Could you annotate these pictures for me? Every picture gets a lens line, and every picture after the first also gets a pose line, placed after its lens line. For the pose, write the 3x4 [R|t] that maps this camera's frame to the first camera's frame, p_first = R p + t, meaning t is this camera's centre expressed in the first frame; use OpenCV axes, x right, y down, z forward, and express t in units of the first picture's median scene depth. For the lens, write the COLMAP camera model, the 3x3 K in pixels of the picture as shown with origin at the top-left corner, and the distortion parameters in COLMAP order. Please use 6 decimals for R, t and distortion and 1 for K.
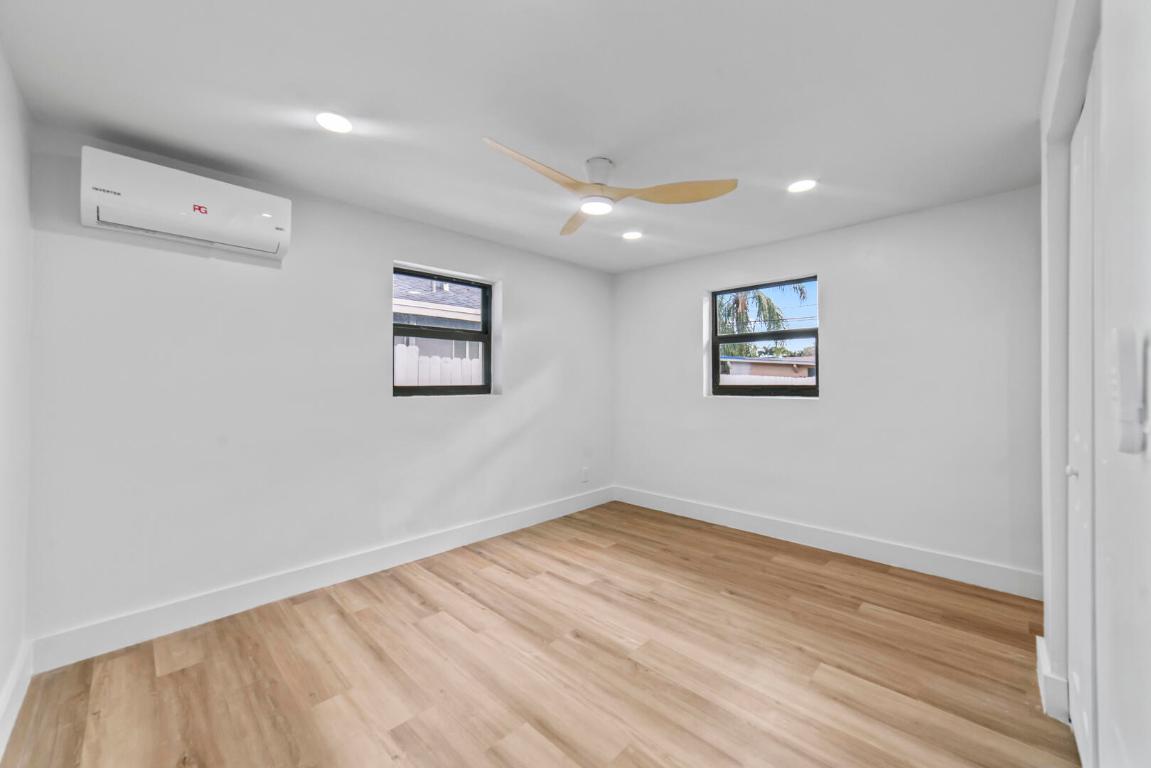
lens RADIAL K [[440.6, 0, 568.6], [0, 440.6, 382.1], [0, 0, 1]] dist [-0.024528, 0.007730]
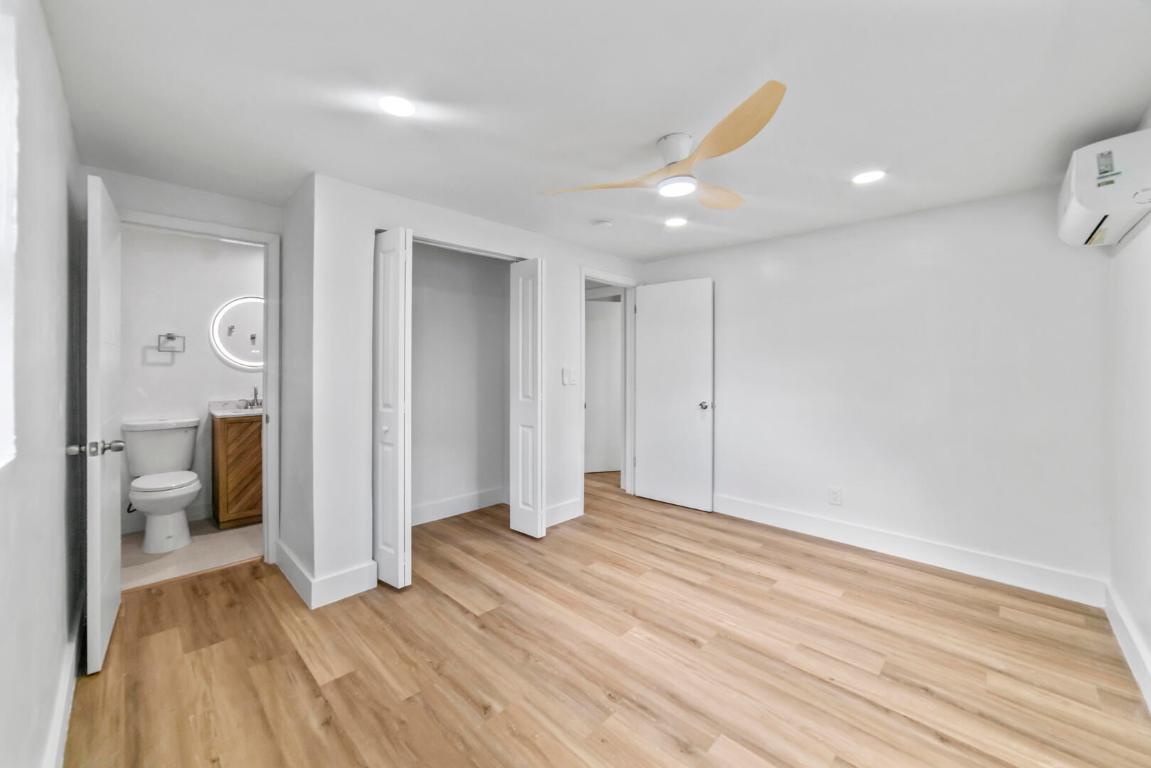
lens RADIAL K [[437.1, 0, 569.8], [0, 437.1, 371.9], [0, 0, 1]] dist [-0.016954, -0.000006]
pose [[-0.999997, -0.000080, -0.002490, 0.297904], [-0.000116, 0.999896, 0.014429, -0.034268], [0.002489, 0.014429, -0.999893, 1.948061]]
